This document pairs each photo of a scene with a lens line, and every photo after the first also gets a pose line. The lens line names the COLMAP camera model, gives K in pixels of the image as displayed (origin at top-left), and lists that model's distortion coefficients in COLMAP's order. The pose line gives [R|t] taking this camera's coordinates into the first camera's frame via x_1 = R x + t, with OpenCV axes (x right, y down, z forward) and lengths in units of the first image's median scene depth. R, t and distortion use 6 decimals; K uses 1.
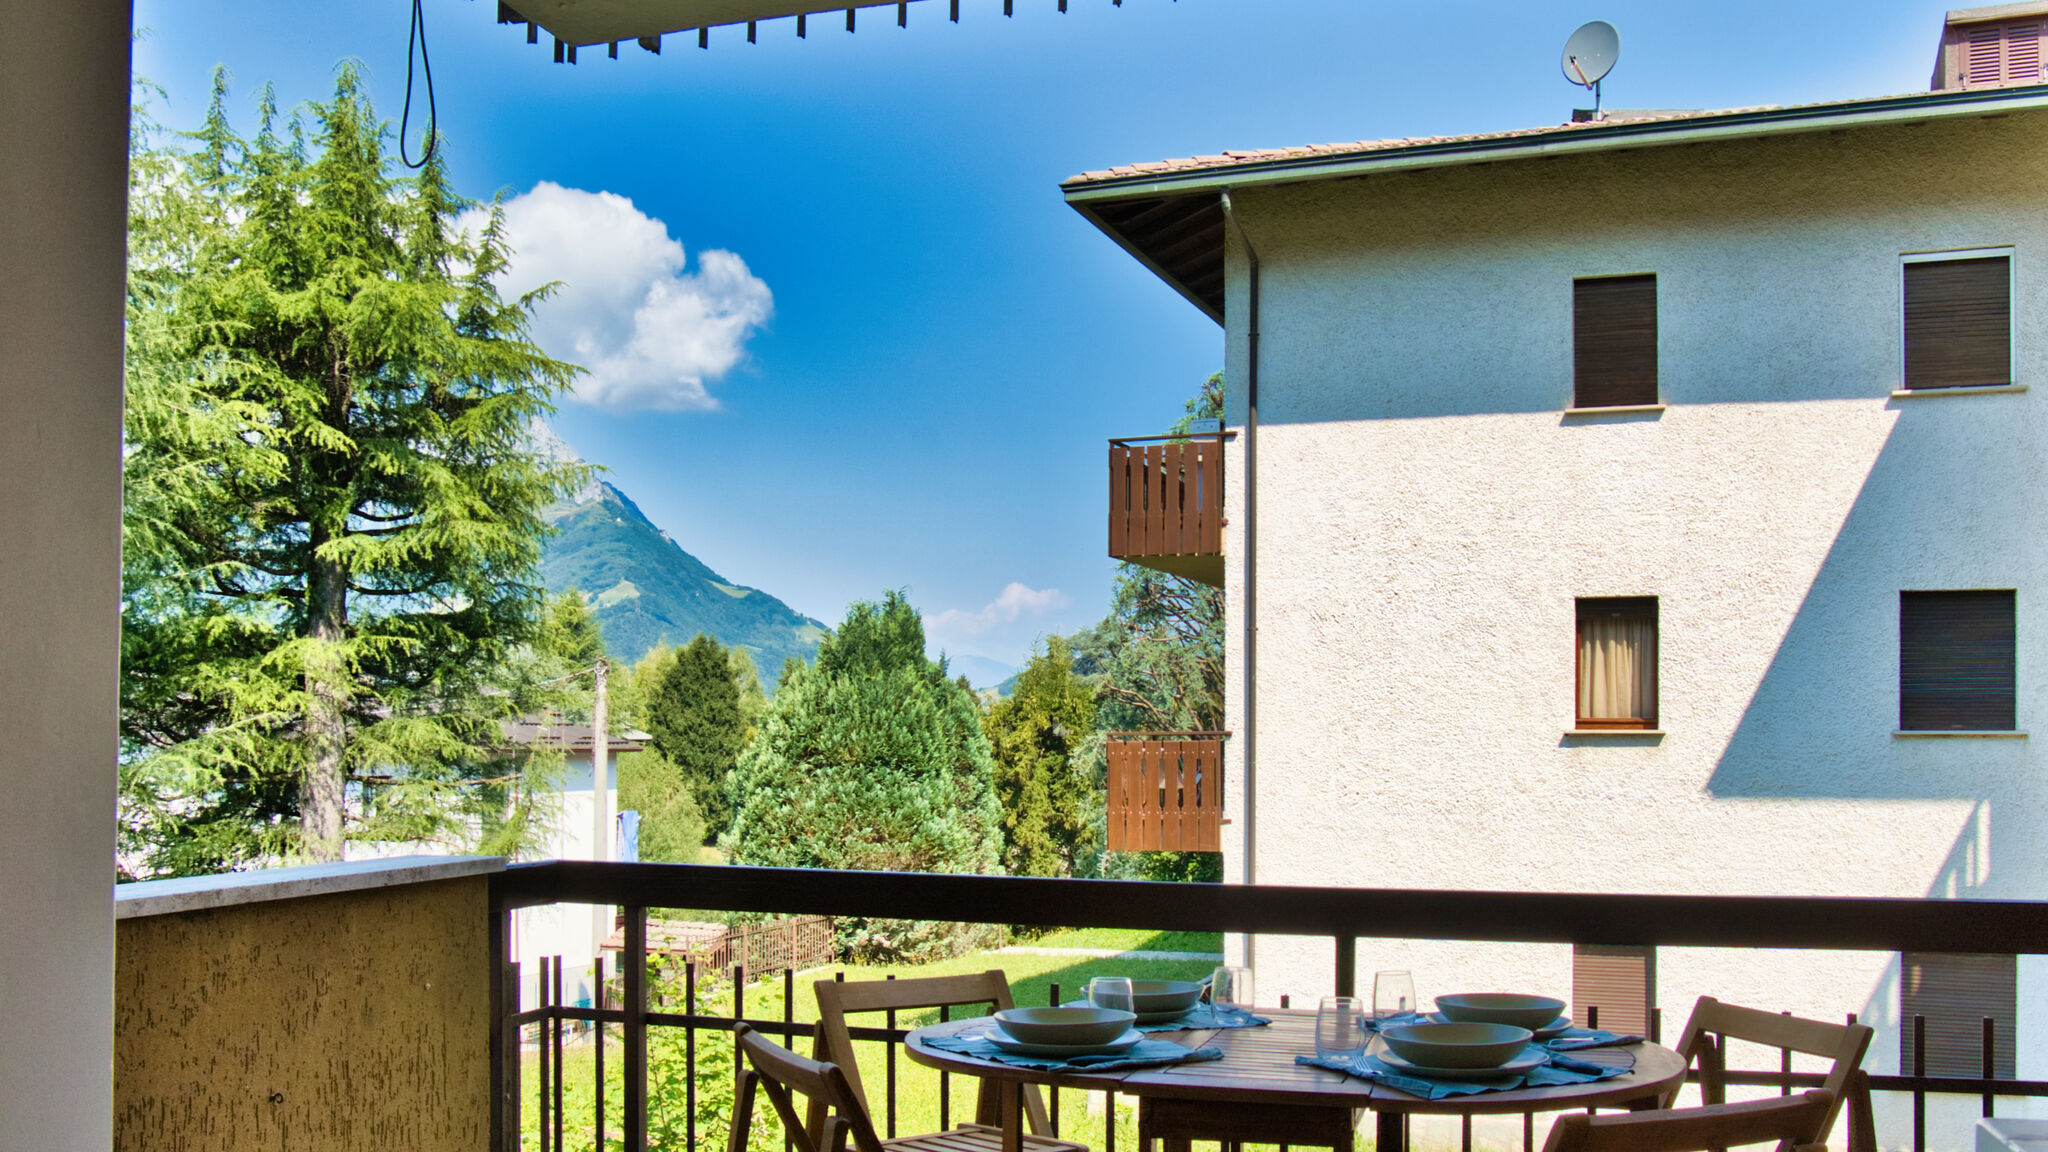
lens RADIAL K [[1662.4, 0, 1041.4], [0, 1662.4, 690.4], [0, 0, 1]] dist [-0.079936, 0.063314]
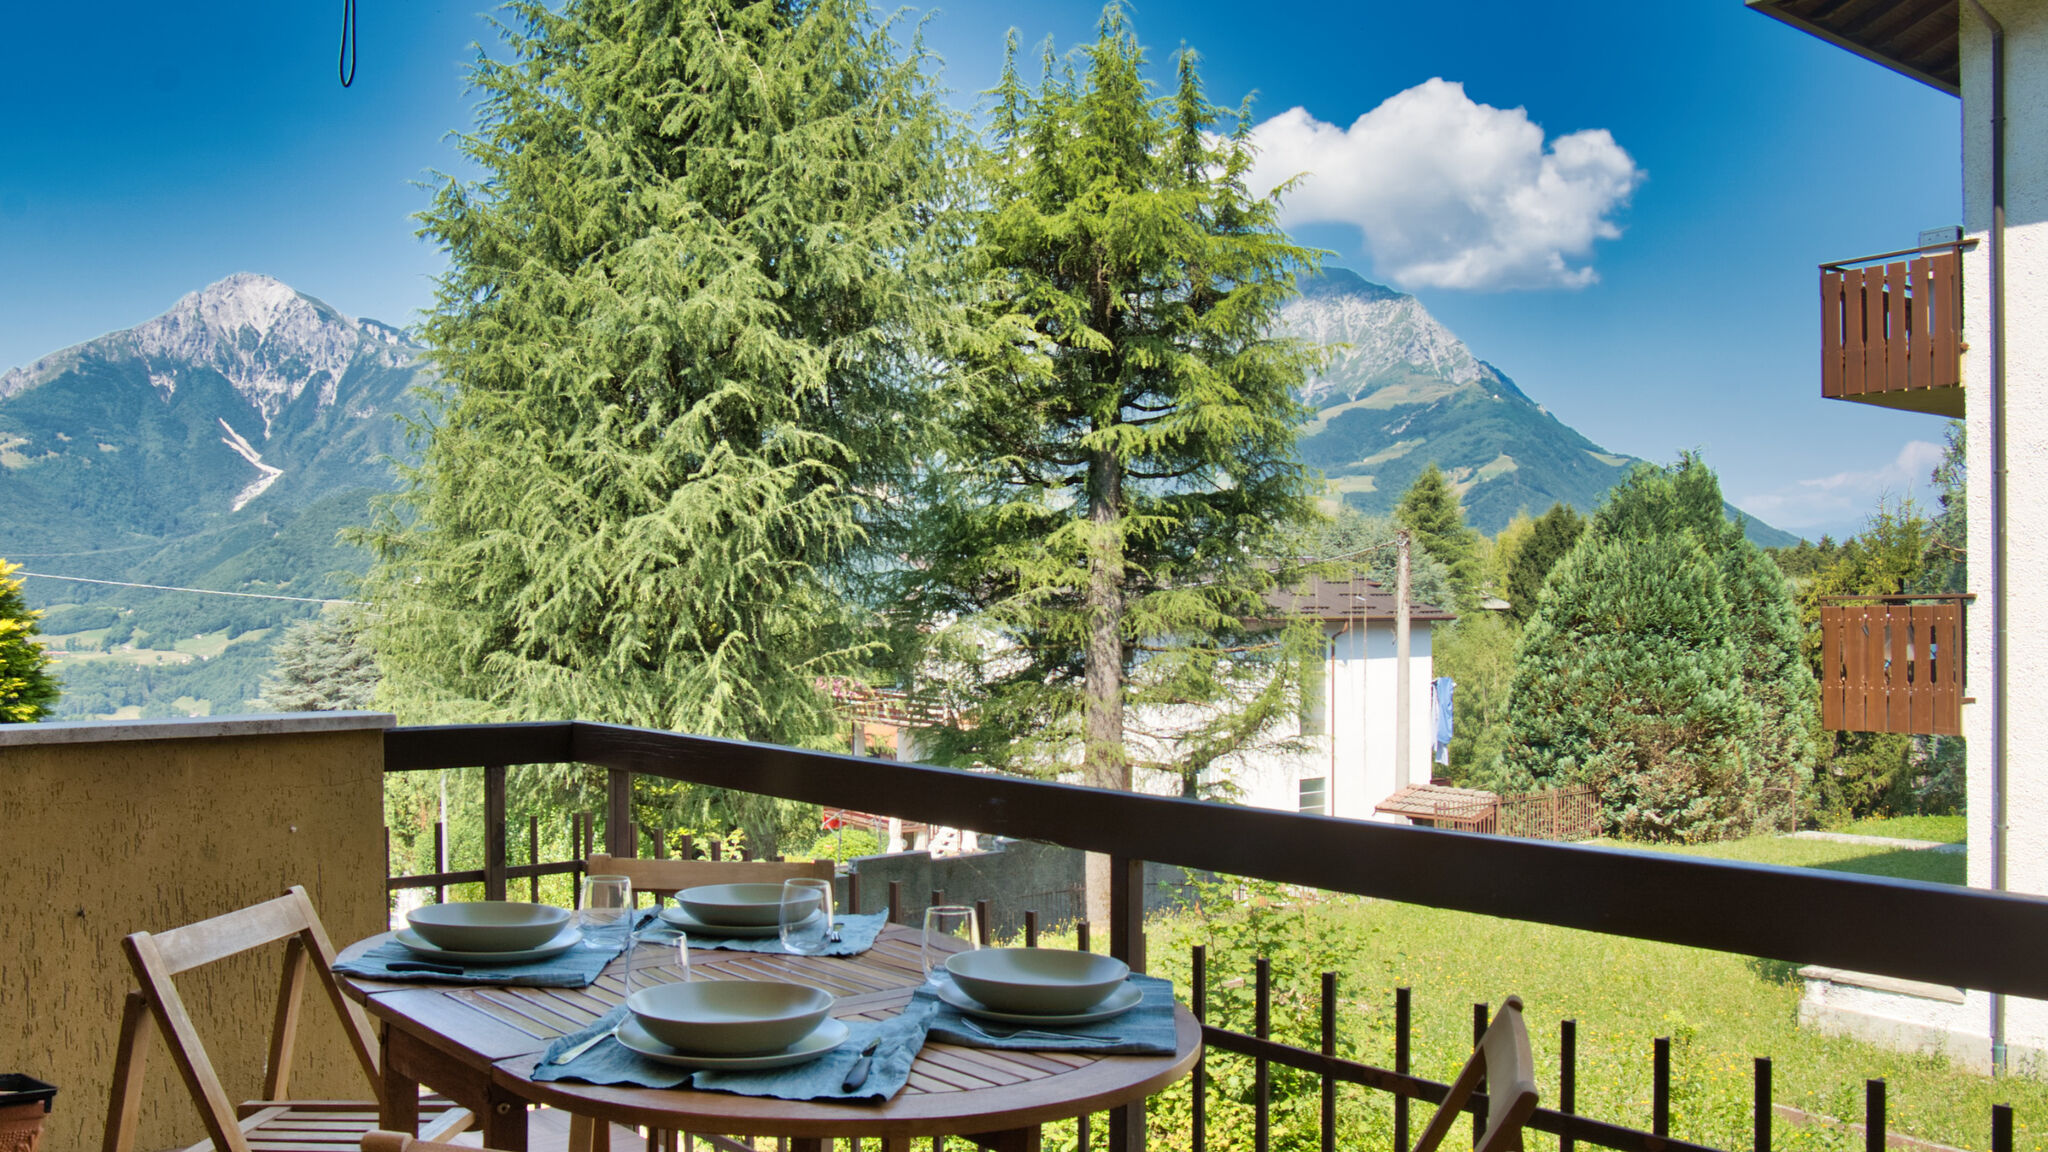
lens RADIAL K [[1583.0, 0, 1020.9], [0, 1583.0, 572.2], [0, 0, 1]] dist [-0.123274, 0.094110]
pose [[0.844731, -0.017354, -0.534910, 0.085521], [0.020685, 0.999786, 0.000229, 0.002546], [0.534791, -0.011258, 0.844909, 0.058276]]
